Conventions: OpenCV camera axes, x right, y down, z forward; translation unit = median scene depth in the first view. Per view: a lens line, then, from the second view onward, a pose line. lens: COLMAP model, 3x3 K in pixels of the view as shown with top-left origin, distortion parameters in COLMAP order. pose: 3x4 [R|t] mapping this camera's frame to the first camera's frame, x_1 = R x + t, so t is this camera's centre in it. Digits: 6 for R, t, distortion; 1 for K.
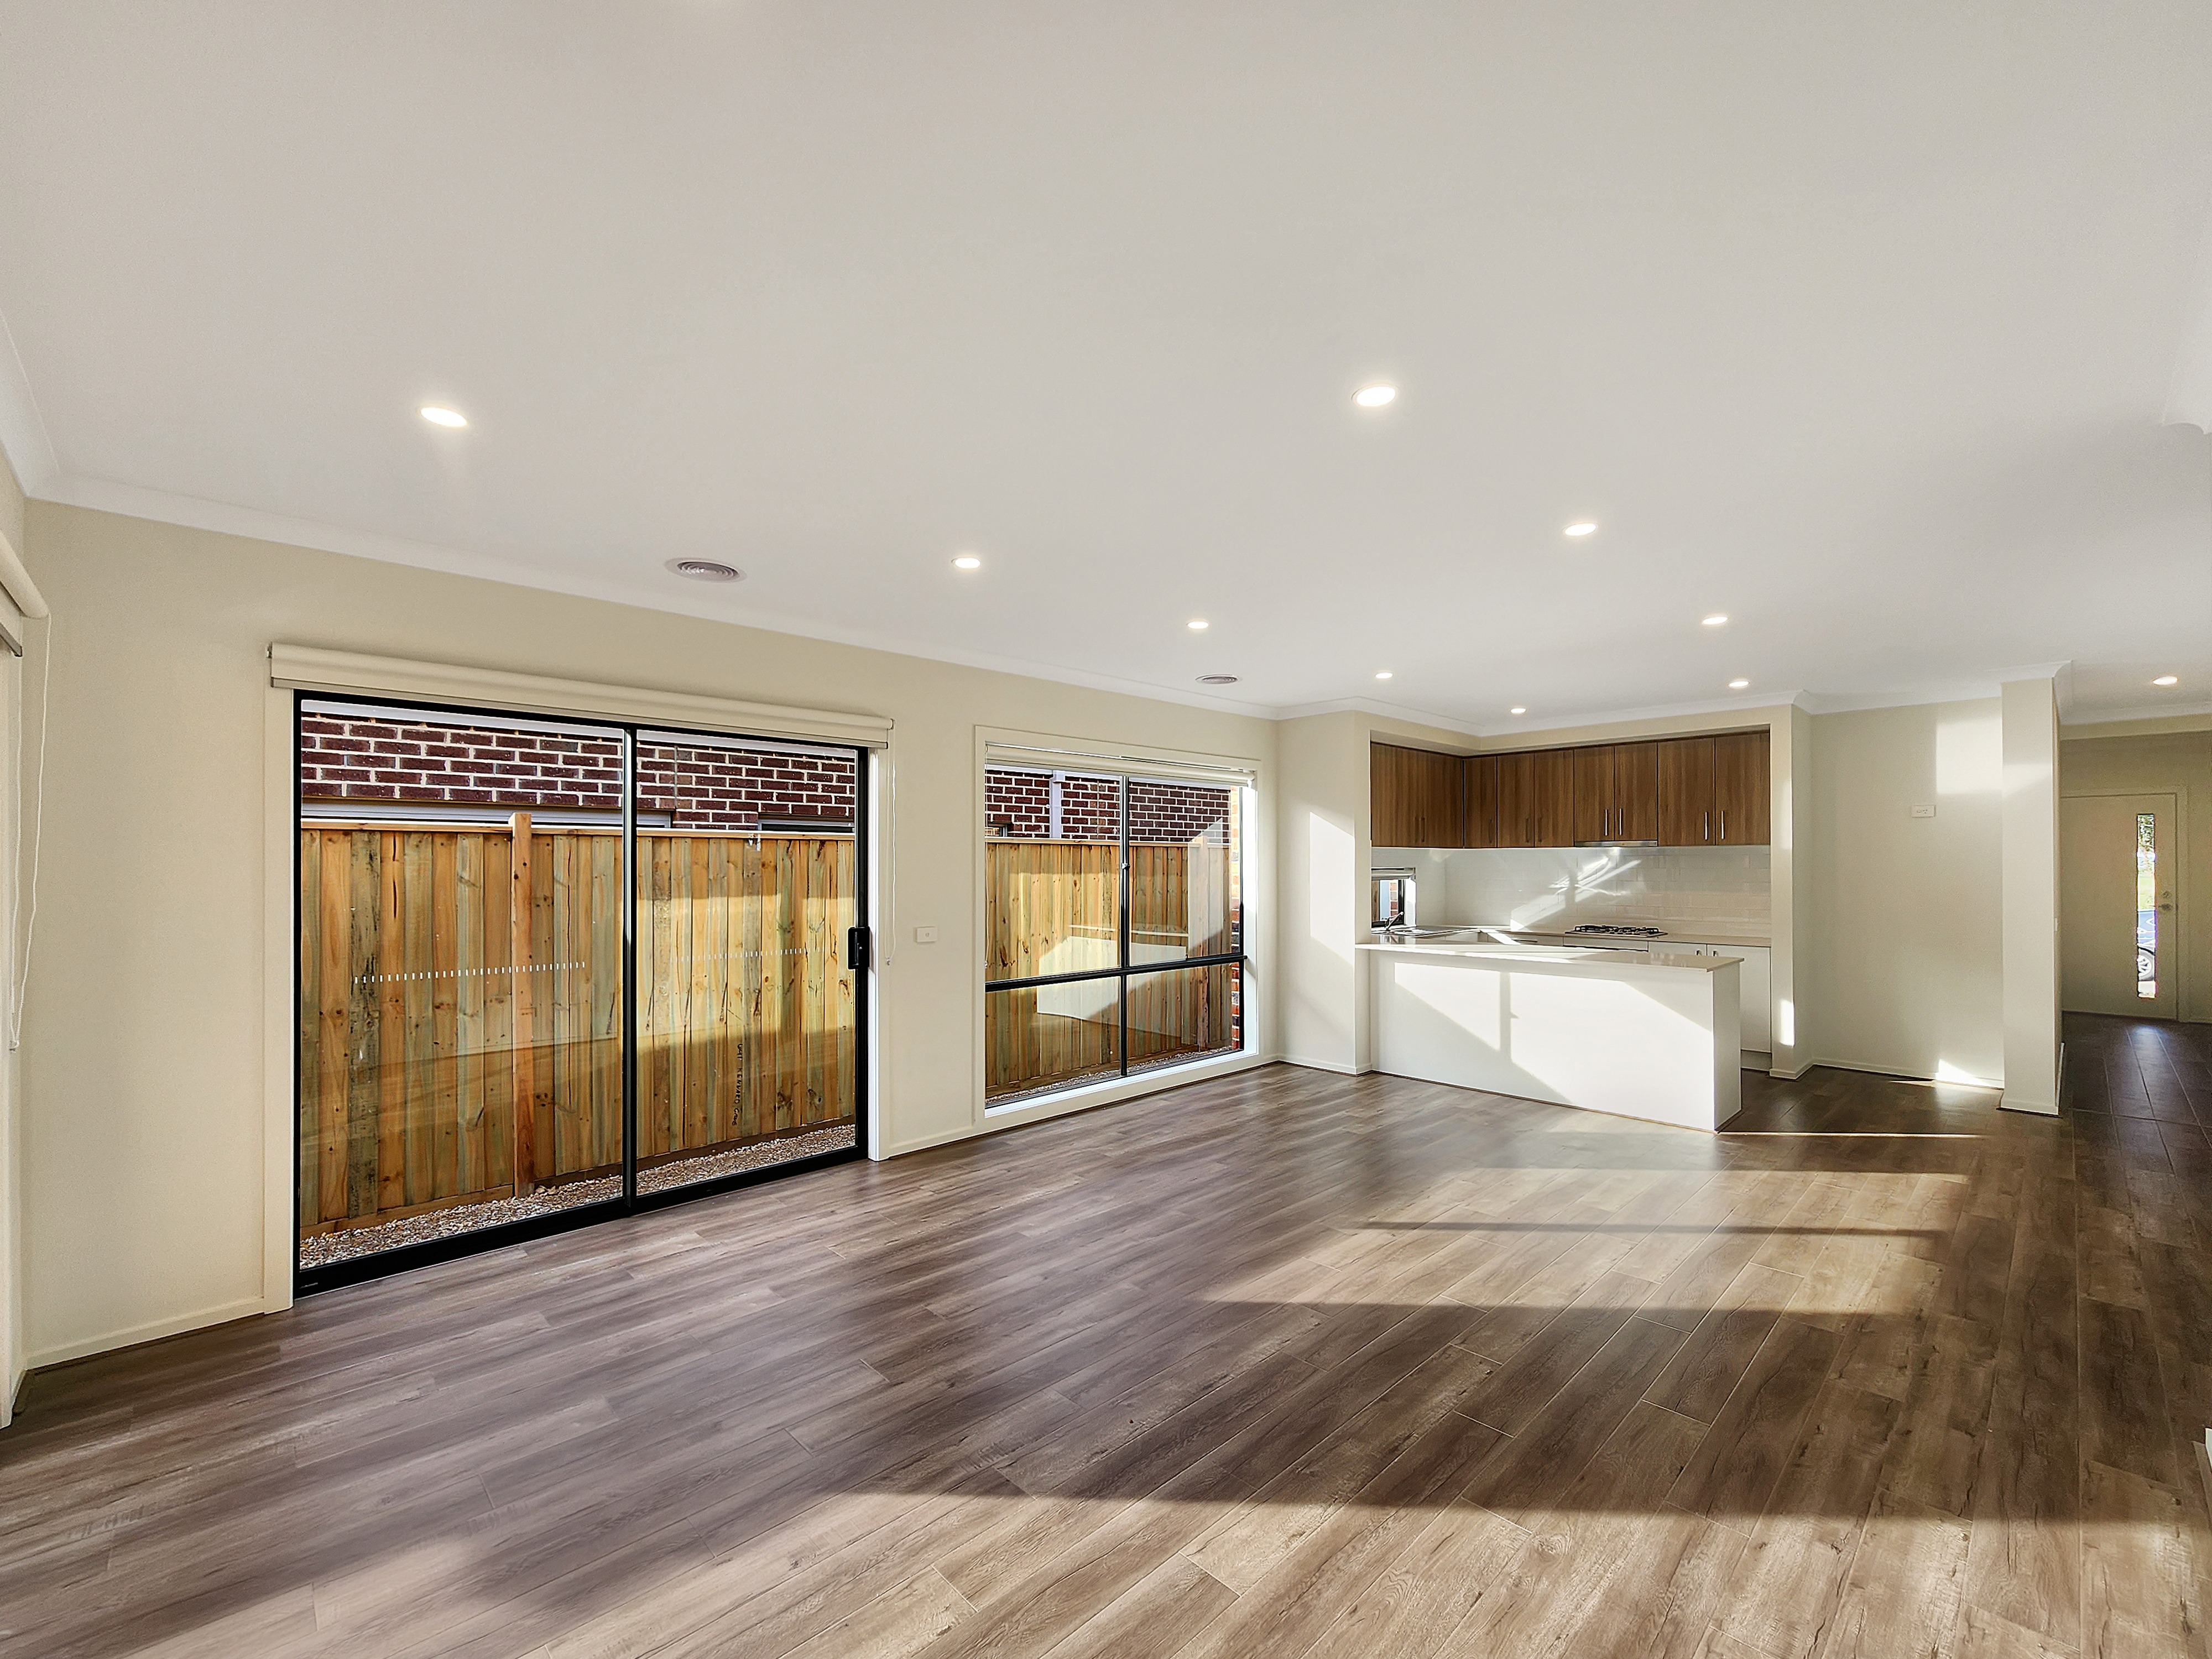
lens RADIAL K [[902.8, 0, 1104.6], [0, 902.8, 856.5], [0, 0, 1]] dist [0.001365, 0.000034]
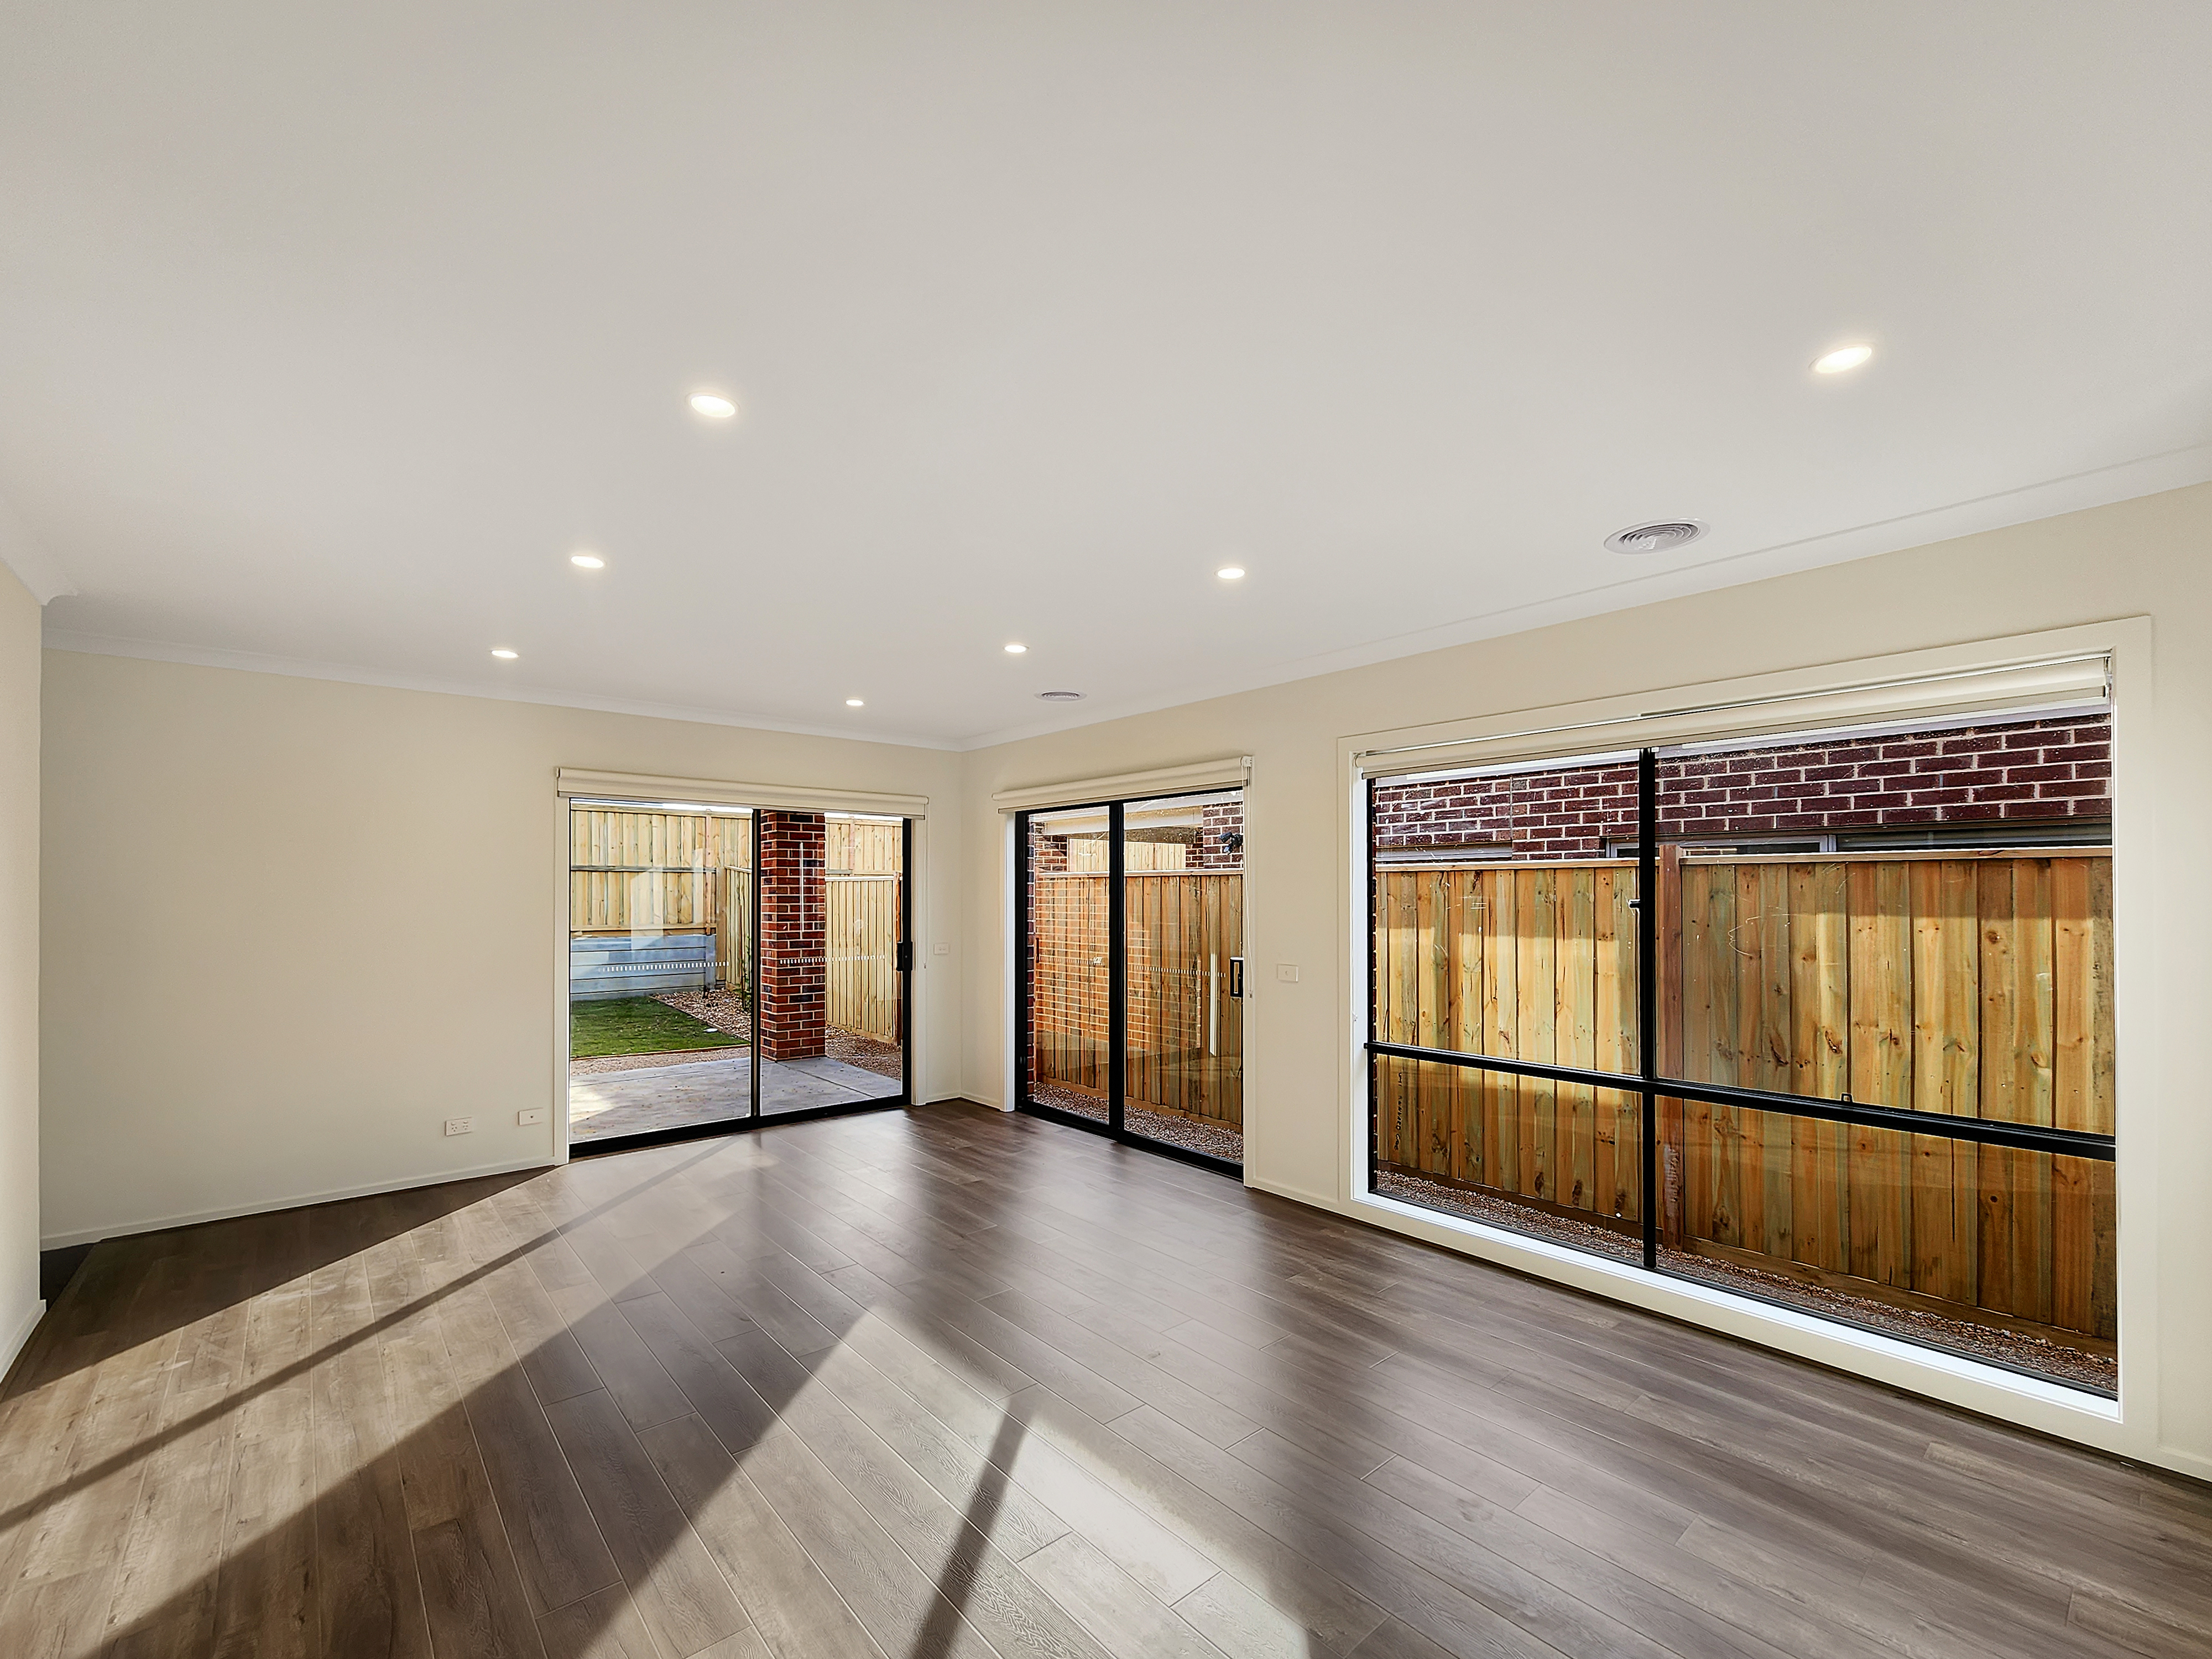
lens RADIAL K [[901.7, 0, 1105.0], [0, 901.7, 898.9], [0, 0, 1]] dist [-0.001971, 0.000084]
pose [[-0.017509, 0.007407, -0.999819, 0.556096], [0.010818, 0.999915, 0.007218, -0.000615], [0.999788, -0.010690, -0.017587, 0.614140]]
